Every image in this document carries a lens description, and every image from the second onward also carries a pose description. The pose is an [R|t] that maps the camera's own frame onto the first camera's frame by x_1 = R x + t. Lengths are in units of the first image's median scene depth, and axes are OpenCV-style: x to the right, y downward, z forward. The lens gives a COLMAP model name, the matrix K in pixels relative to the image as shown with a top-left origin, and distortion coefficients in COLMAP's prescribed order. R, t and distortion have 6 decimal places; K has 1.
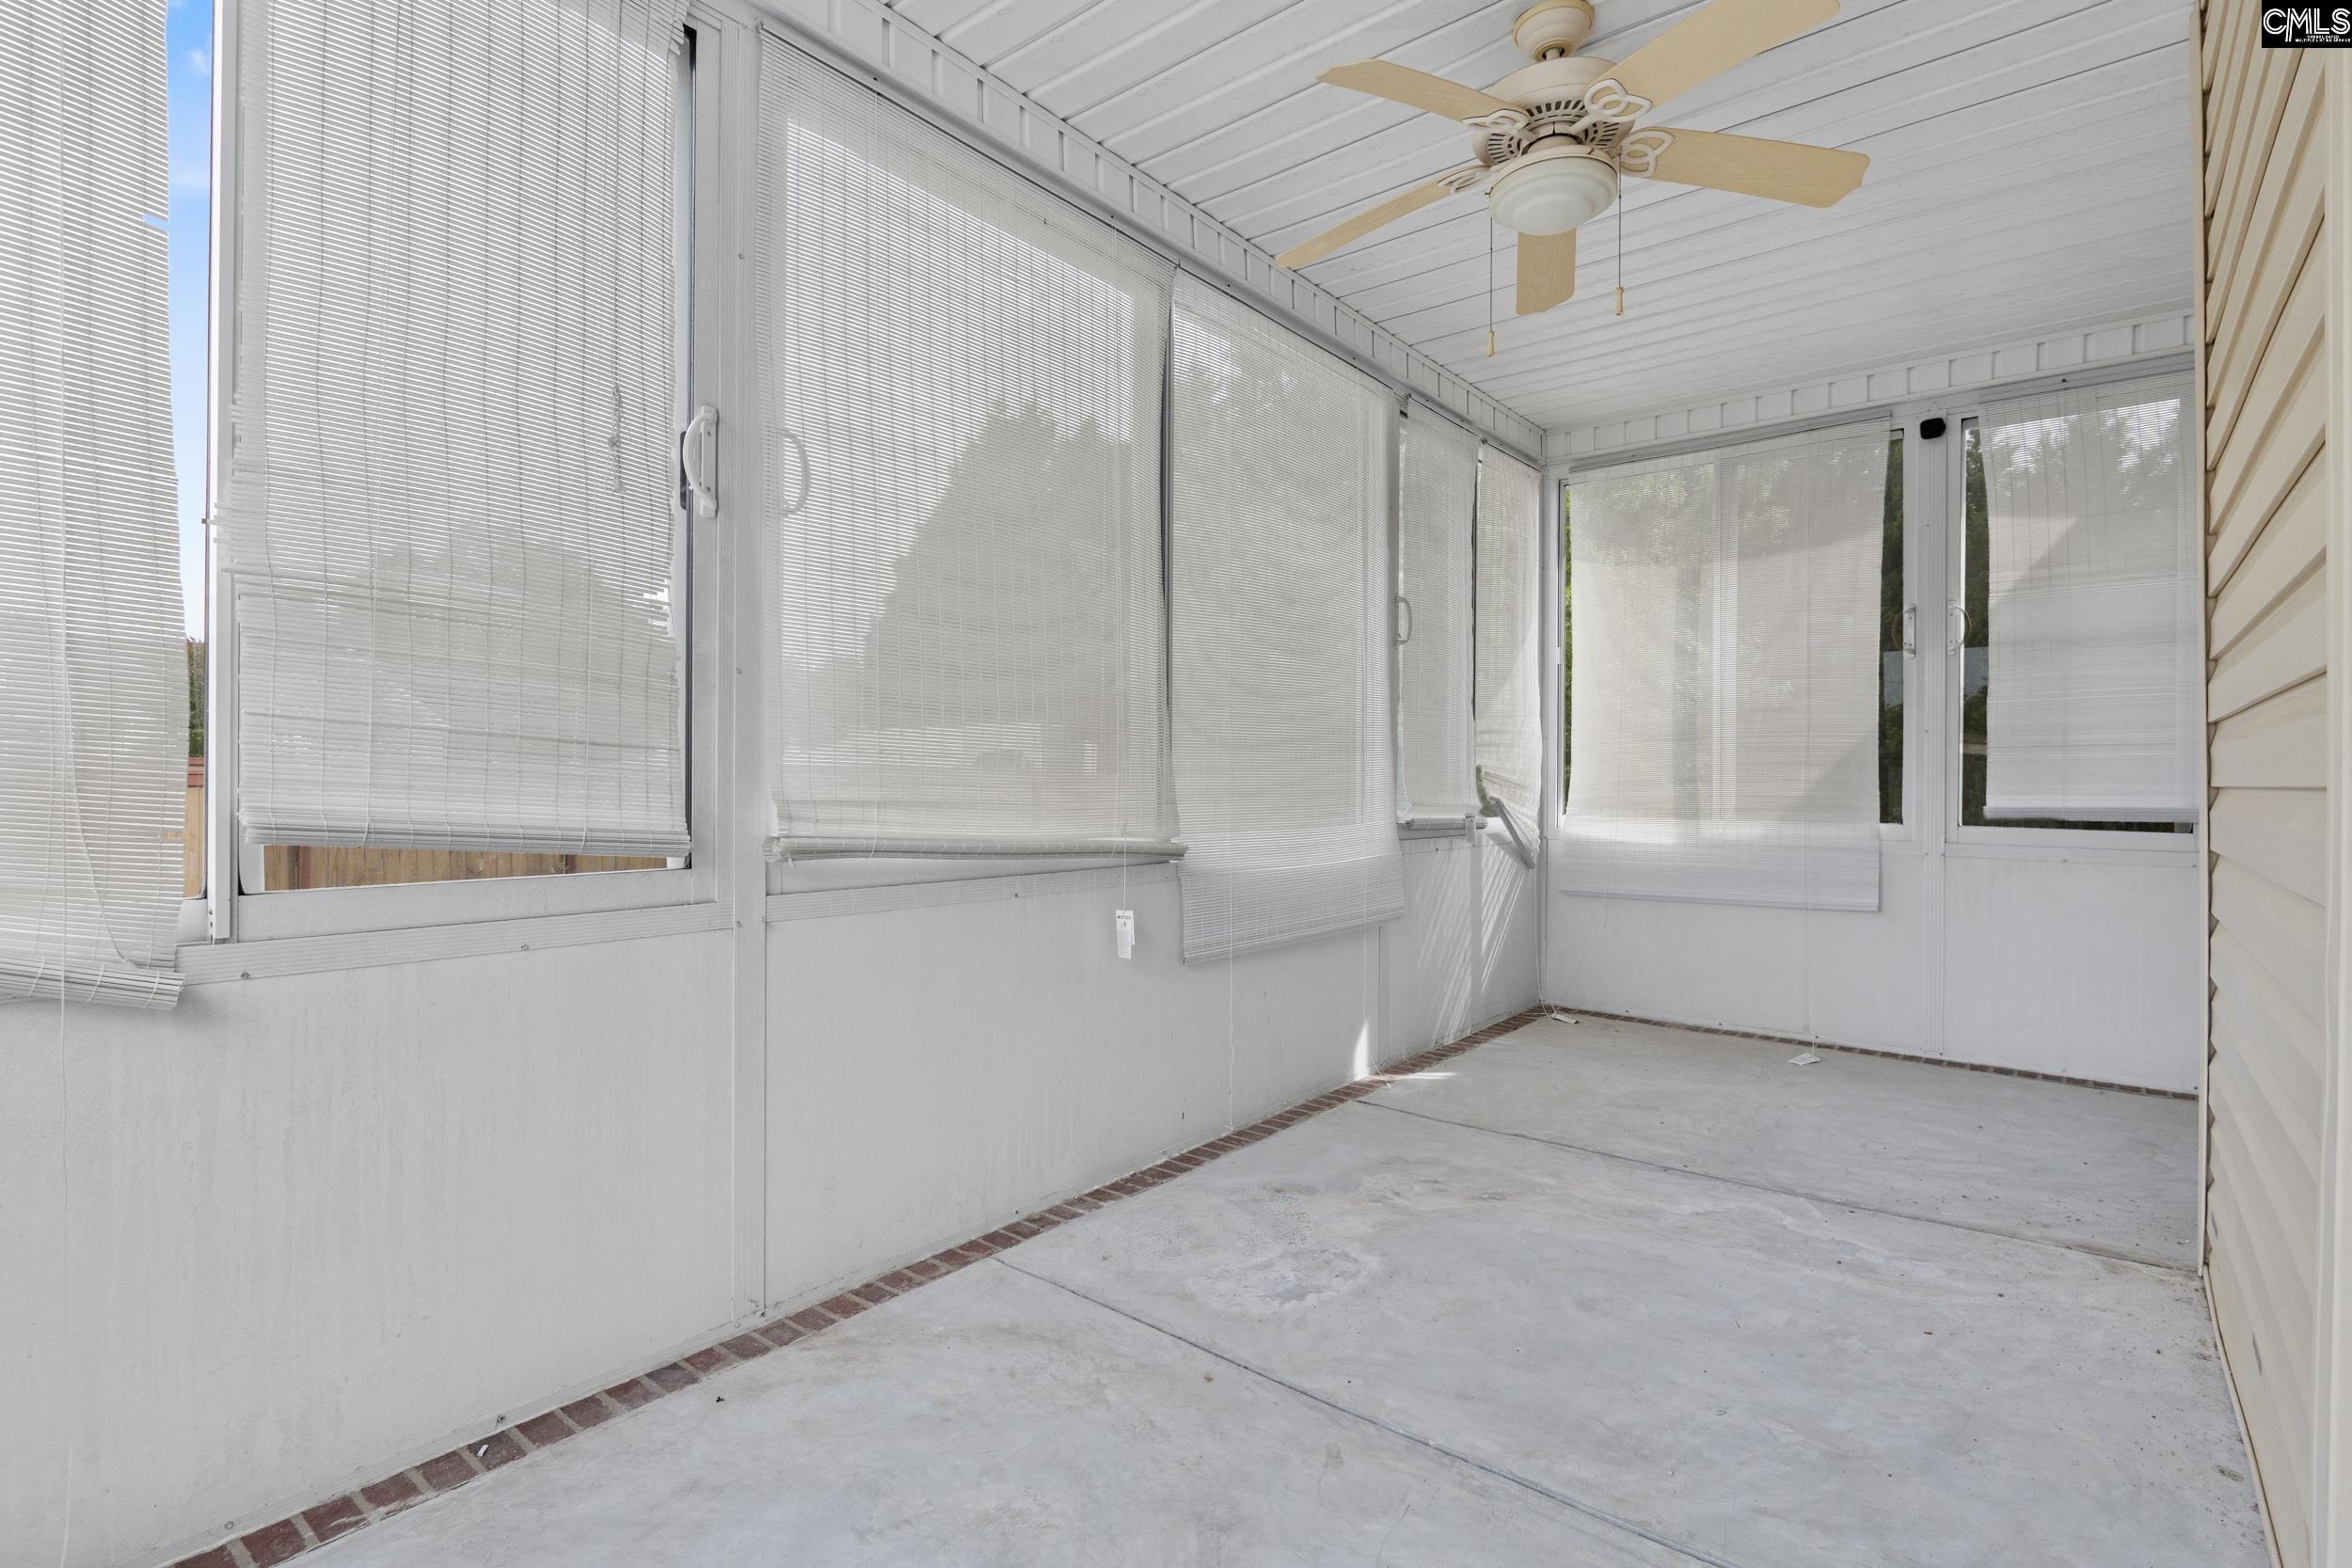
lens RADIAL K [[1096.2, 0, 1177.5], [0, 1096.2, 782.1], [0, 0, 1]] dist [-0.003394, 0.000464]
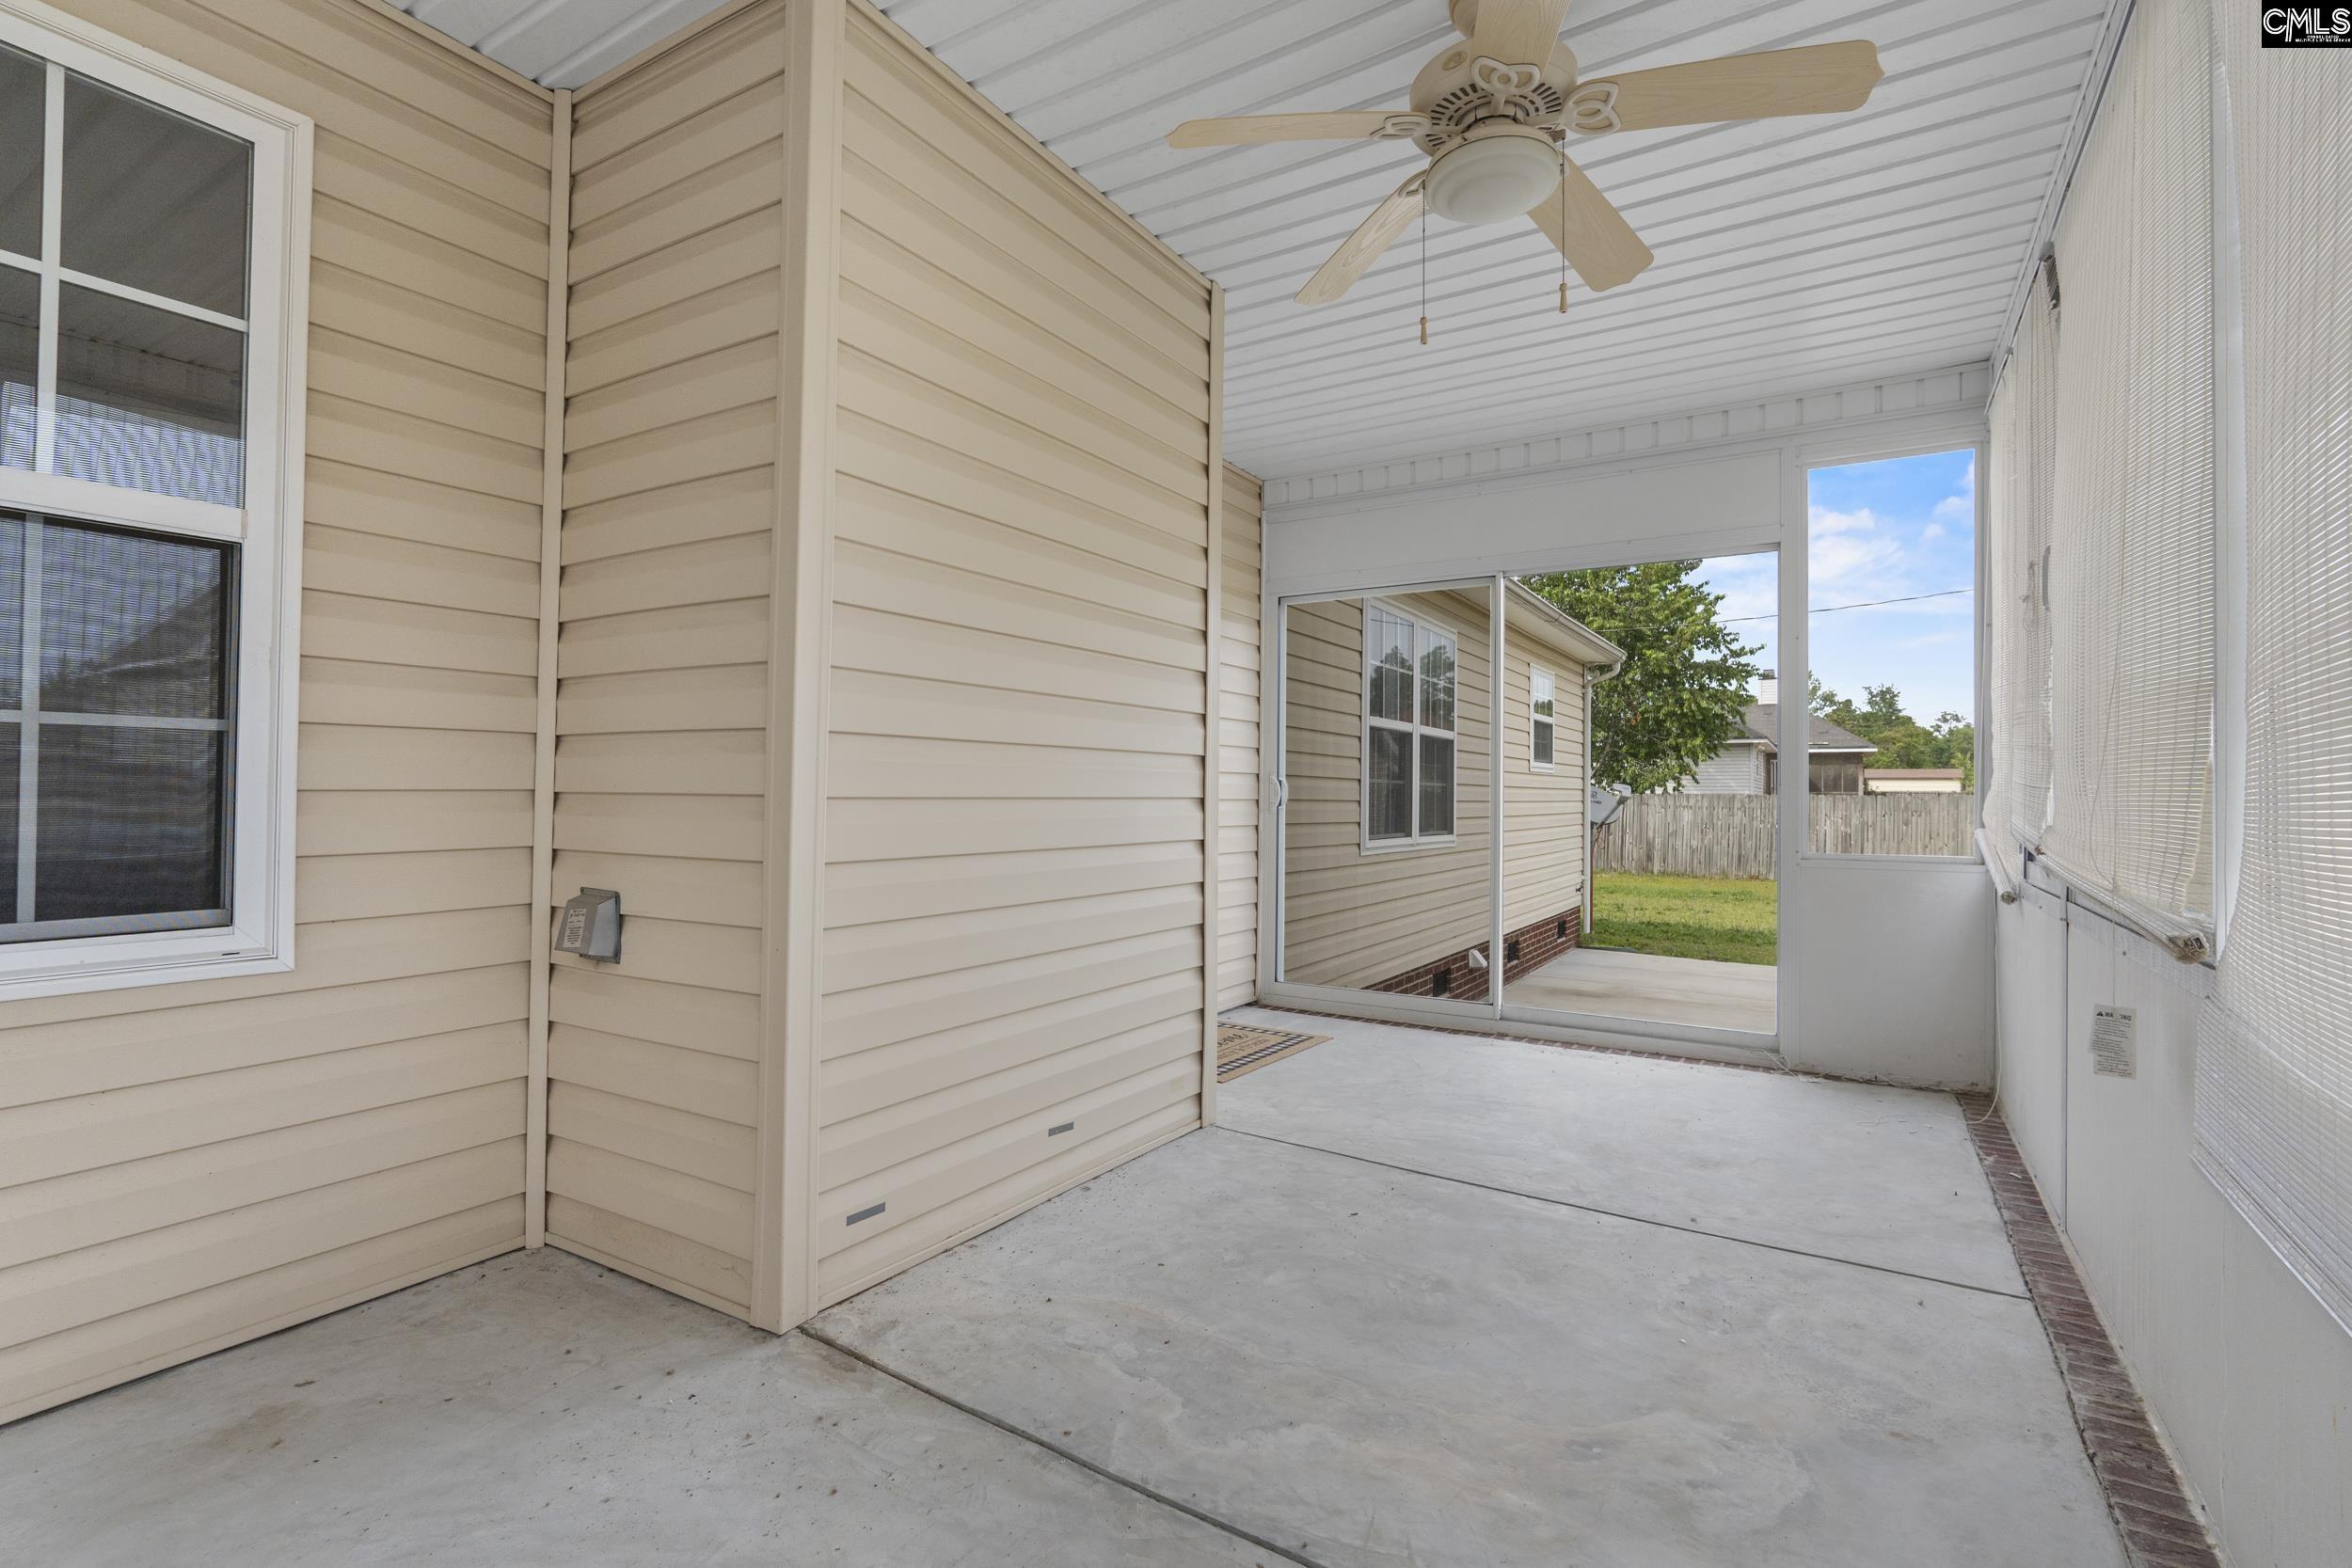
lens RADIAL K [[1096.2, 0, 1177.1], [0, 1096.2, 784.2], [0, 0, 1]] dist [-0.003394, 0.000464]
pose [[-0.990788, -0.018212, -0.134194, 0.701720], [-0.017174, 0.999813, -0.008891, -0.002147], [0.134330, -0.006505, -0.990915, 1.821779]]
